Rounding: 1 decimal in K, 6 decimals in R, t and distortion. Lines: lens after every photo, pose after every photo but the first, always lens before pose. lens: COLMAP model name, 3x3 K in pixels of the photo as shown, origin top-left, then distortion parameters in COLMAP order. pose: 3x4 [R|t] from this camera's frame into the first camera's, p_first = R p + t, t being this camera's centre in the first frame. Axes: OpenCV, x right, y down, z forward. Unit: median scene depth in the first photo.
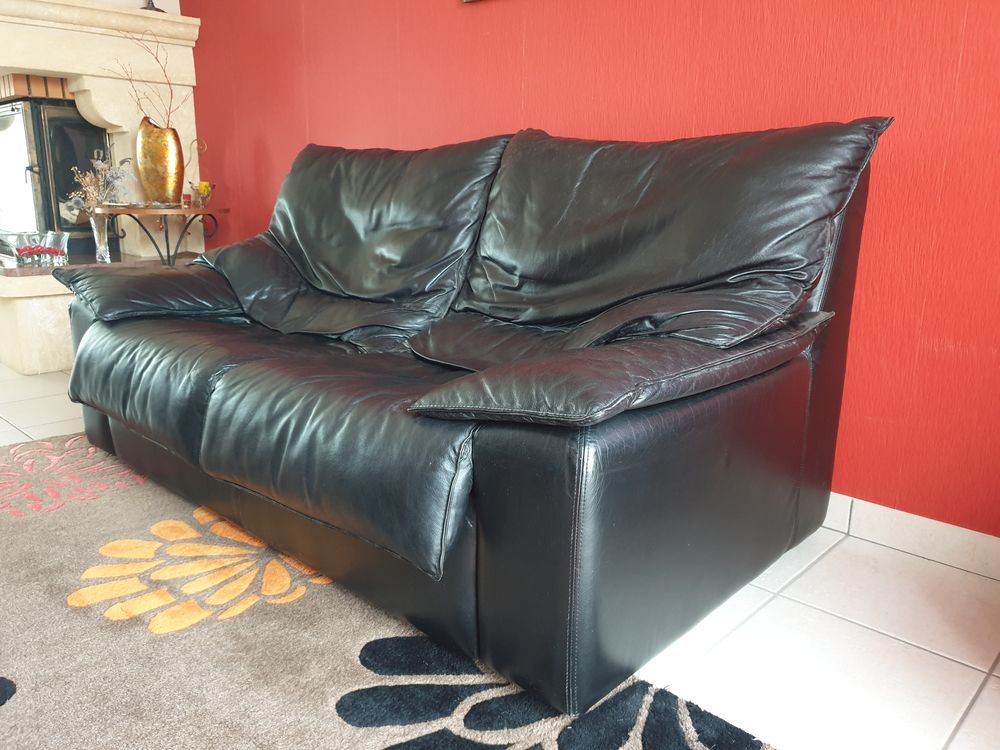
lens RADIAL K [[782.2, 0, 494.4], [0, 782.2, 378.4], [0, 0, 1]] dist [0.001419, 0.008067]
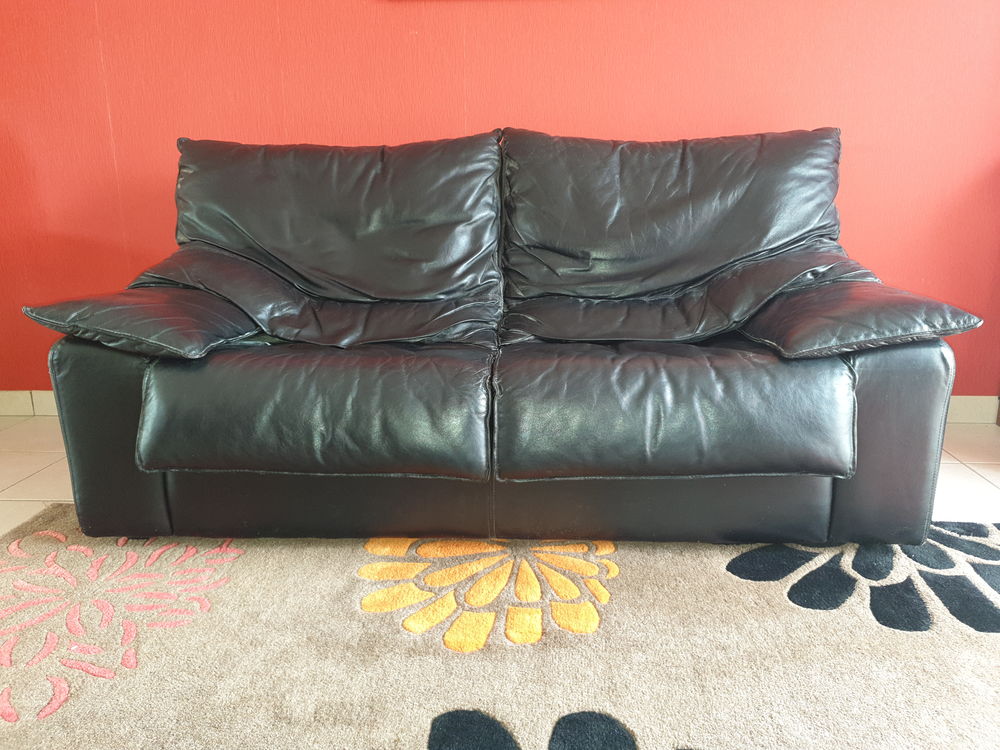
lens RADIAL K [[779.6, 0, 500.0], [0, 779.6, 375.0], [0, 0, 1]] dist [0.007645, 0.004771]
pose [[0.767924, -0.171261, 0.617221, -0.851216], [0.173181, 0.983219, 0.057350, -0.056313], [-0.616685, 0.062851, 0.784697, 0.218402]]
